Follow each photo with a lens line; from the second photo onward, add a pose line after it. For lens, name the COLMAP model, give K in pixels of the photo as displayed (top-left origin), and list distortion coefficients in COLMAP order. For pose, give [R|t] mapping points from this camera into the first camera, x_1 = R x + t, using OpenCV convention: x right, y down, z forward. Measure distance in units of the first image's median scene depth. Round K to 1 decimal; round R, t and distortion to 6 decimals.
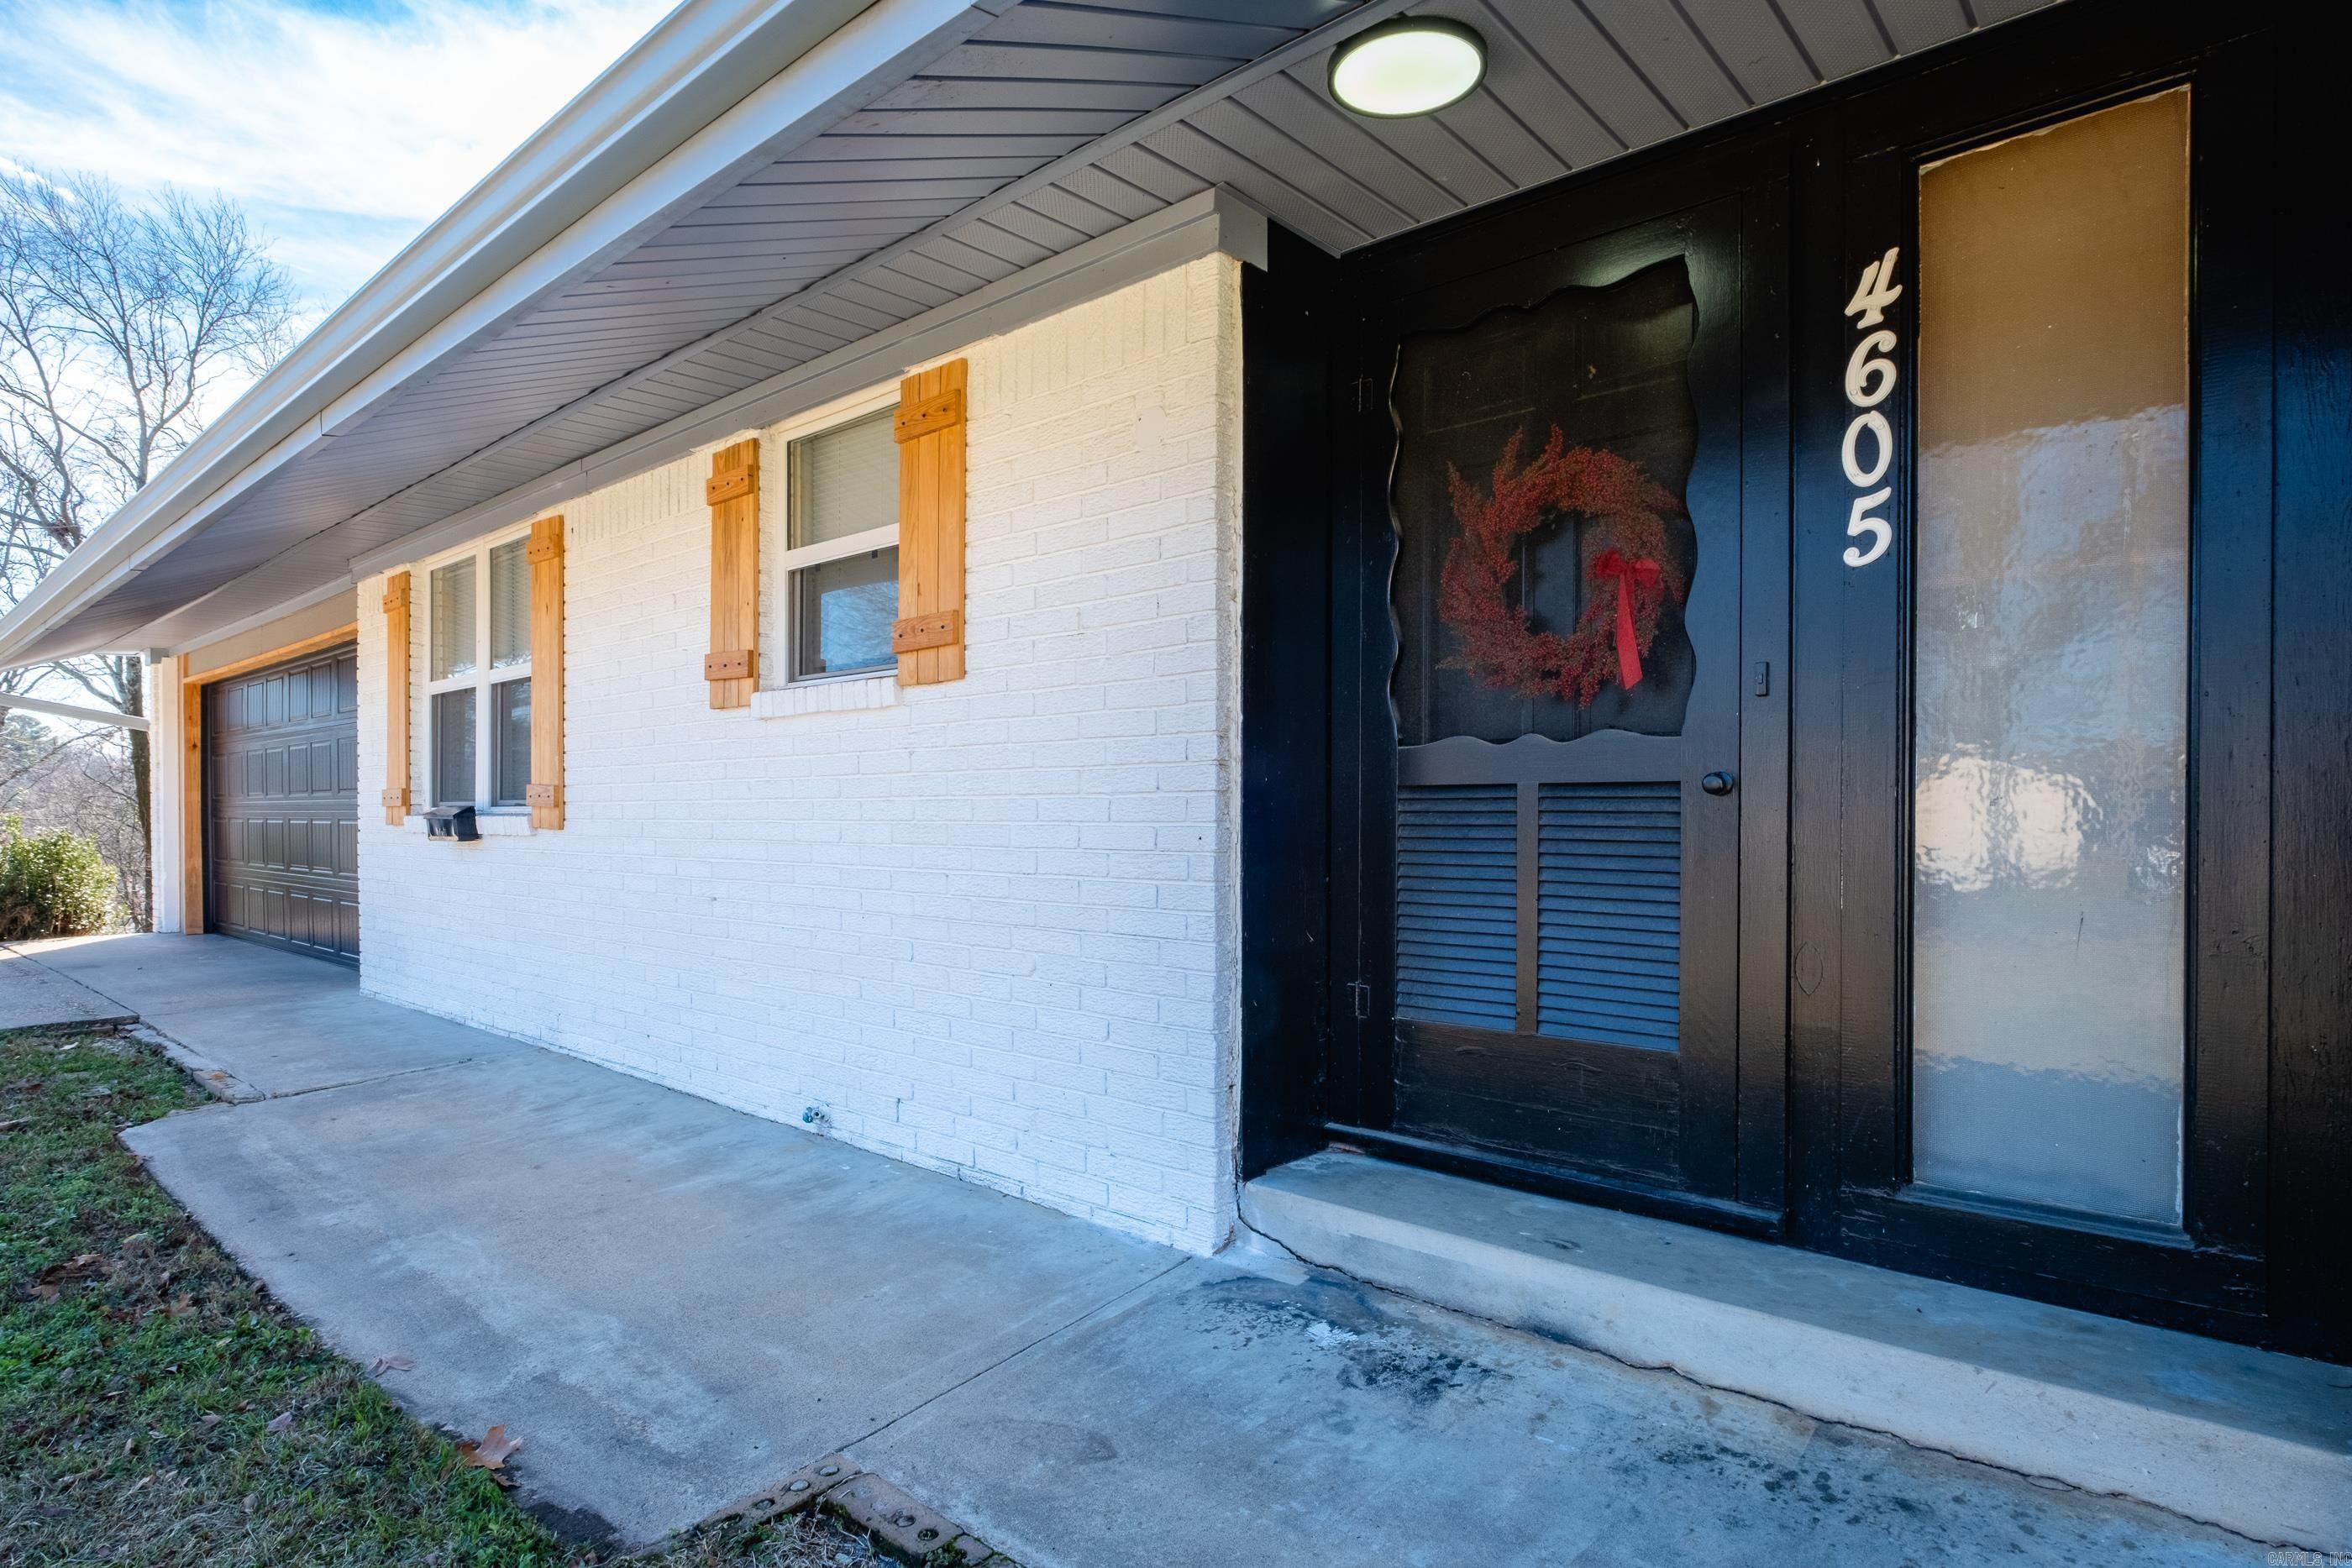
lens RADIAL K [[1199.6, 0, 1188.5], [0, 1199.6, 796.9], [0, 0, 1]] dist [-0.005815, 0.000127]
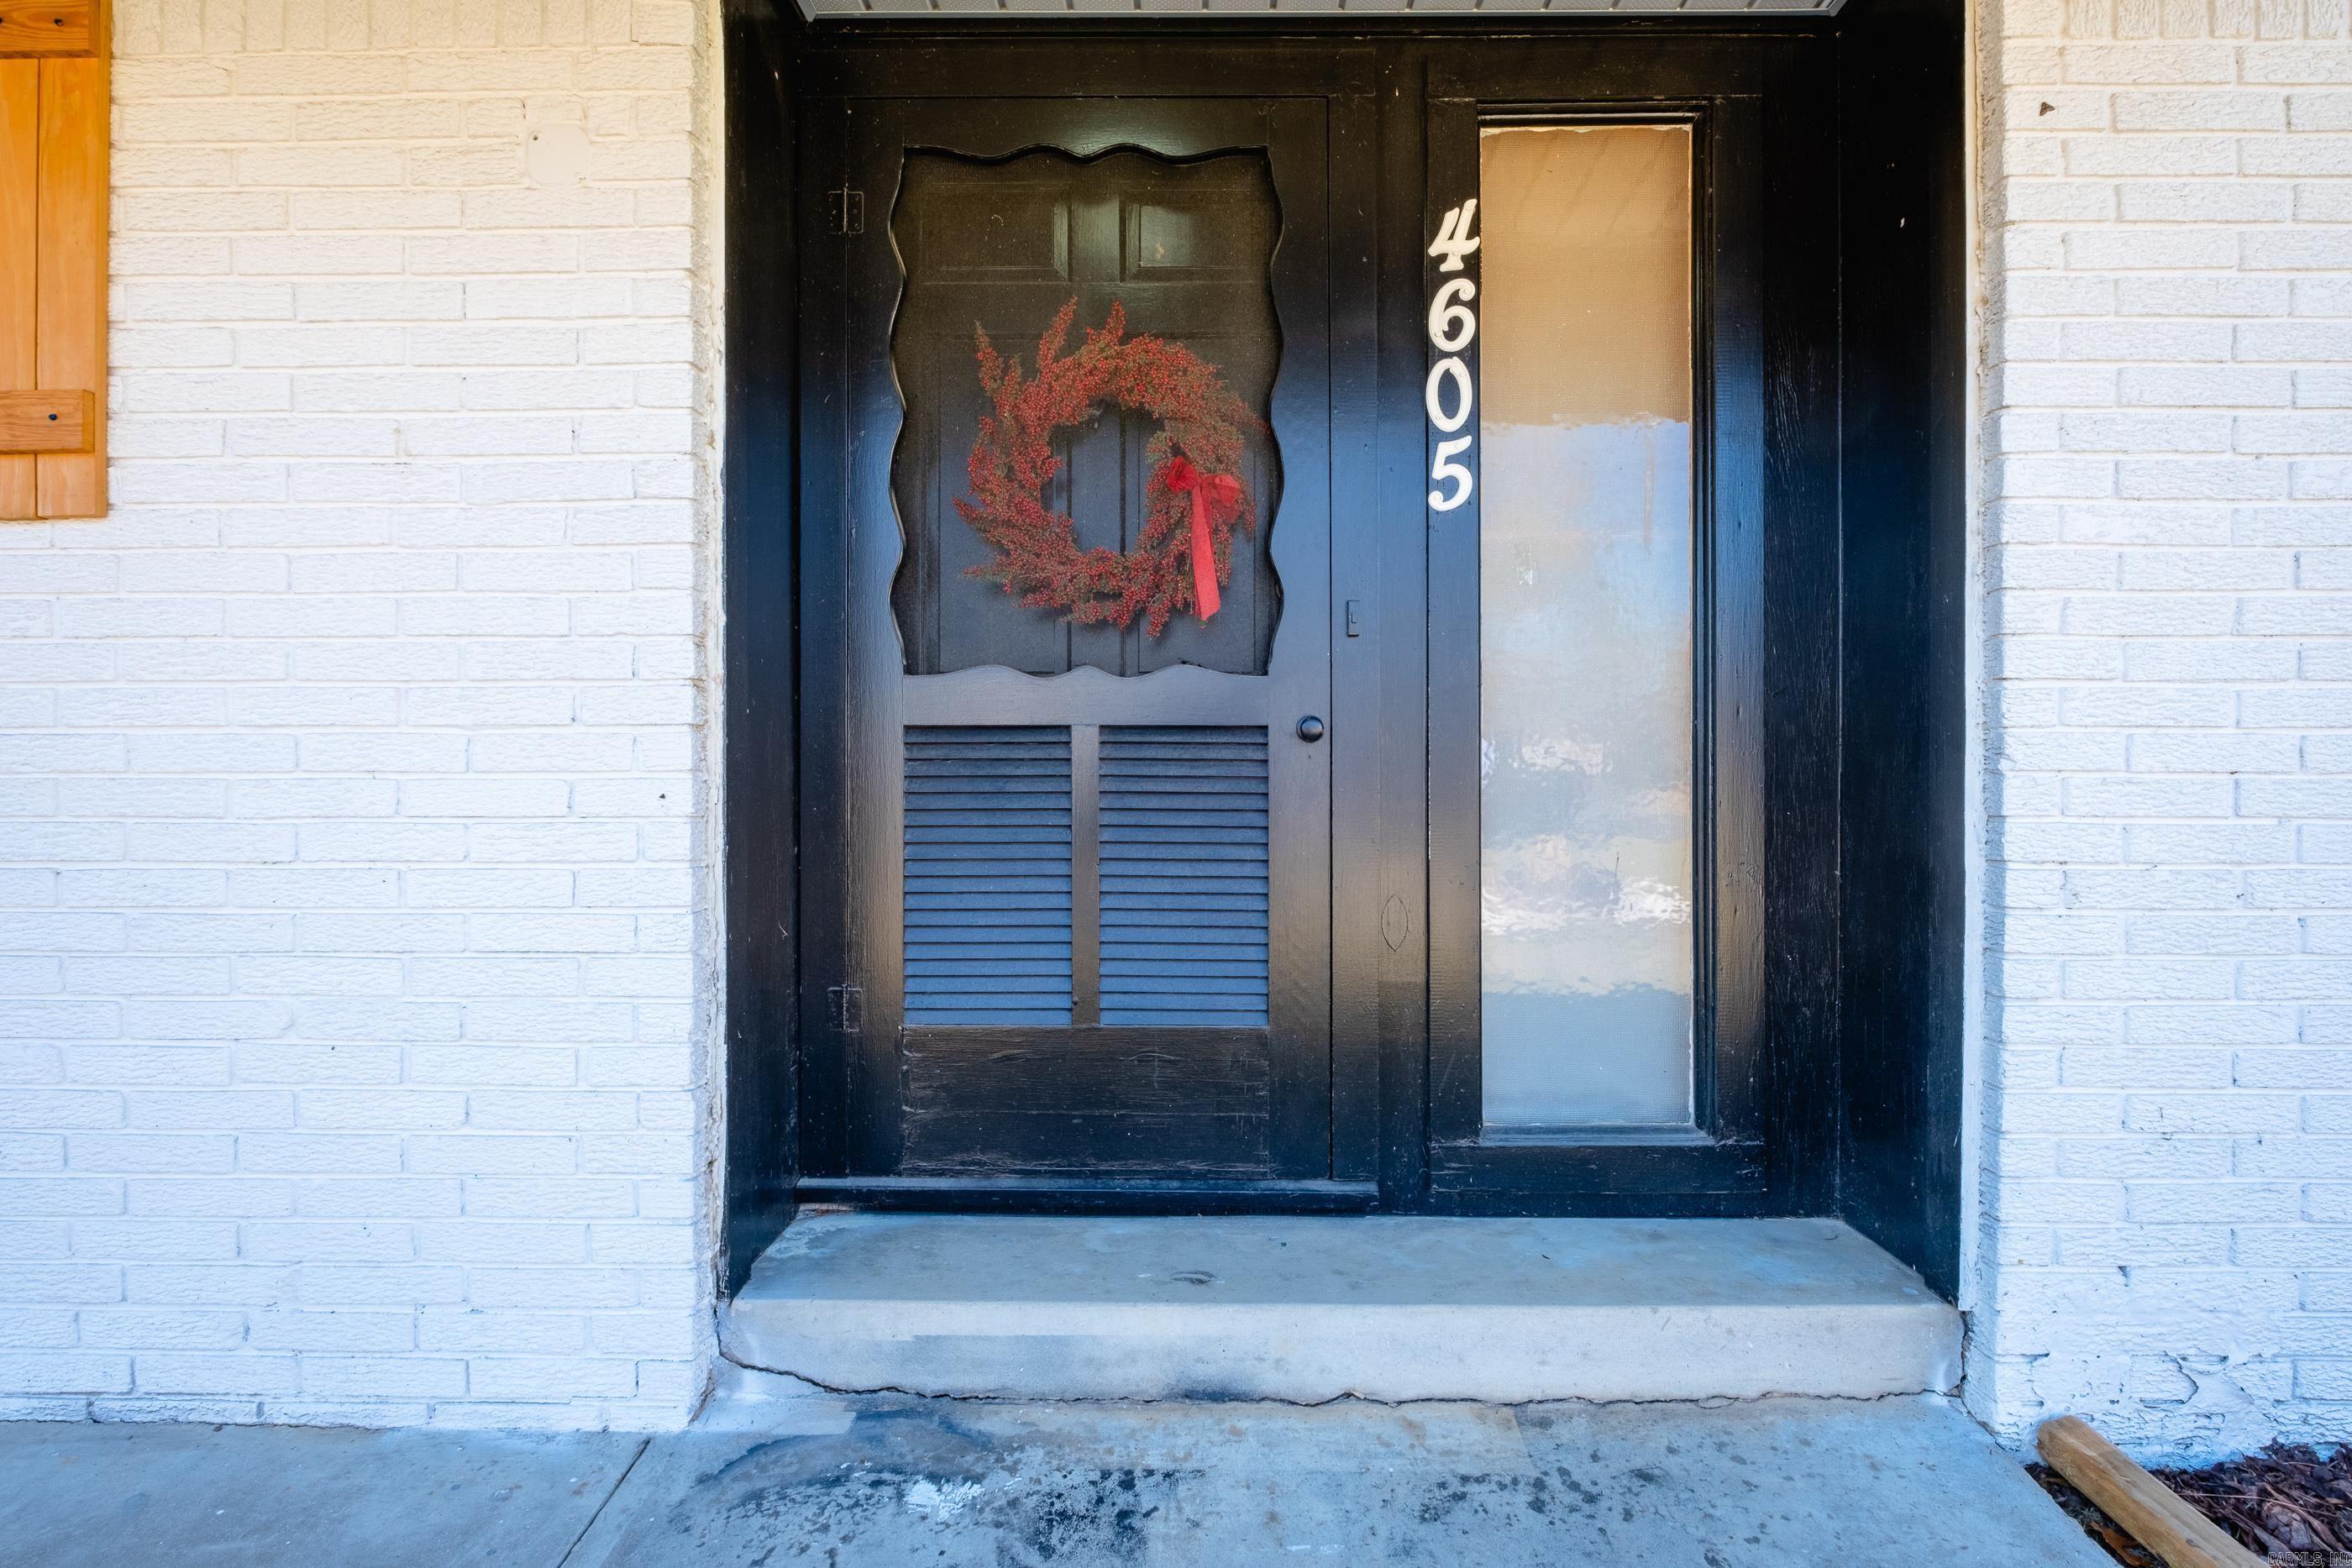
lens RADIAL K [[1199.6, 0, 1240.3], [0, 1199.6, 755.6], [0, 0, 1]] dist [-0.005815, 0.000127]
pose [[0.766811, 0.007455, 0.641830, -0.182956], [-0.009067, 0.999959, -0.000783, 0.010272], [-0.641809, -0.005219, 0.766847, 0.315495]]
